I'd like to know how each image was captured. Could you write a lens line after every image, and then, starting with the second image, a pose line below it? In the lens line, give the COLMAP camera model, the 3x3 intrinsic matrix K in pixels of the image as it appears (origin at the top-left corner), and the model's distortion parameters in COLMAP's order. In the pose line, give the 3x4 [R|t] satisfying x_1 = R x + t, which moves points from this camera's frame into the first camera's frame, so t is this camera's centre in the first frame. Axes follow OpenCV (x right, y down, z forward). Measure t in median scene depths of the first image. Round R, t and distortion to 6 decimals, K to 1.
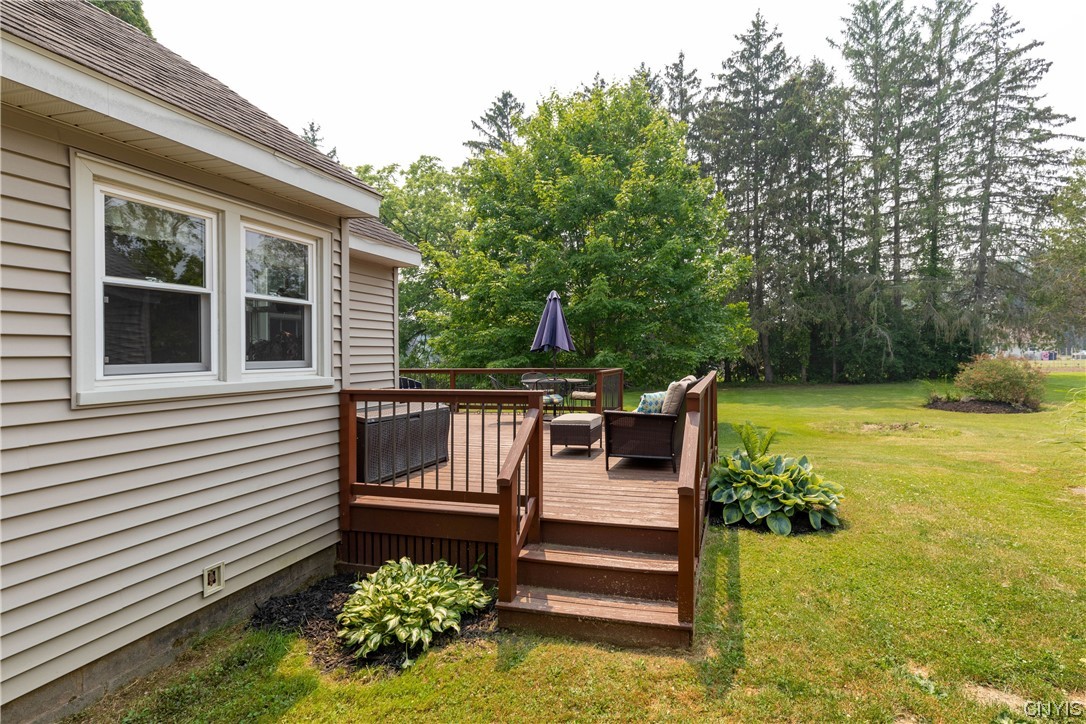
lens RADIAL K [[501.2, 0, 588.9], [0, 501.2, 347.8], [0, 0, 1]] dist [0.005020, -0.001262]
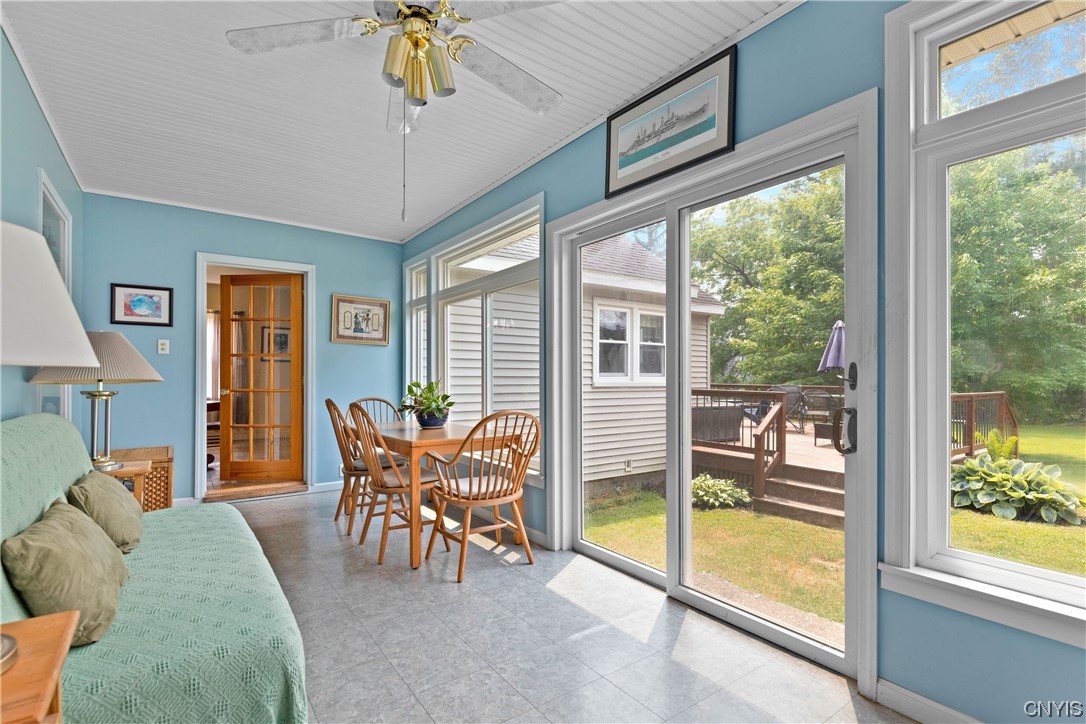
lens RADIAL K [[537.8, 0, 542.0], [0, 537.8, 364.1], [0, 0, 1]] dist [0.005305, 0.000238]
pose [[0.774530, 0.002855, -0.632530, 0.497945], [-0.008685, 0.999944, -0.006122, 0.006590], [0.632477, 0.010235, 0.774511, -1.136739]]
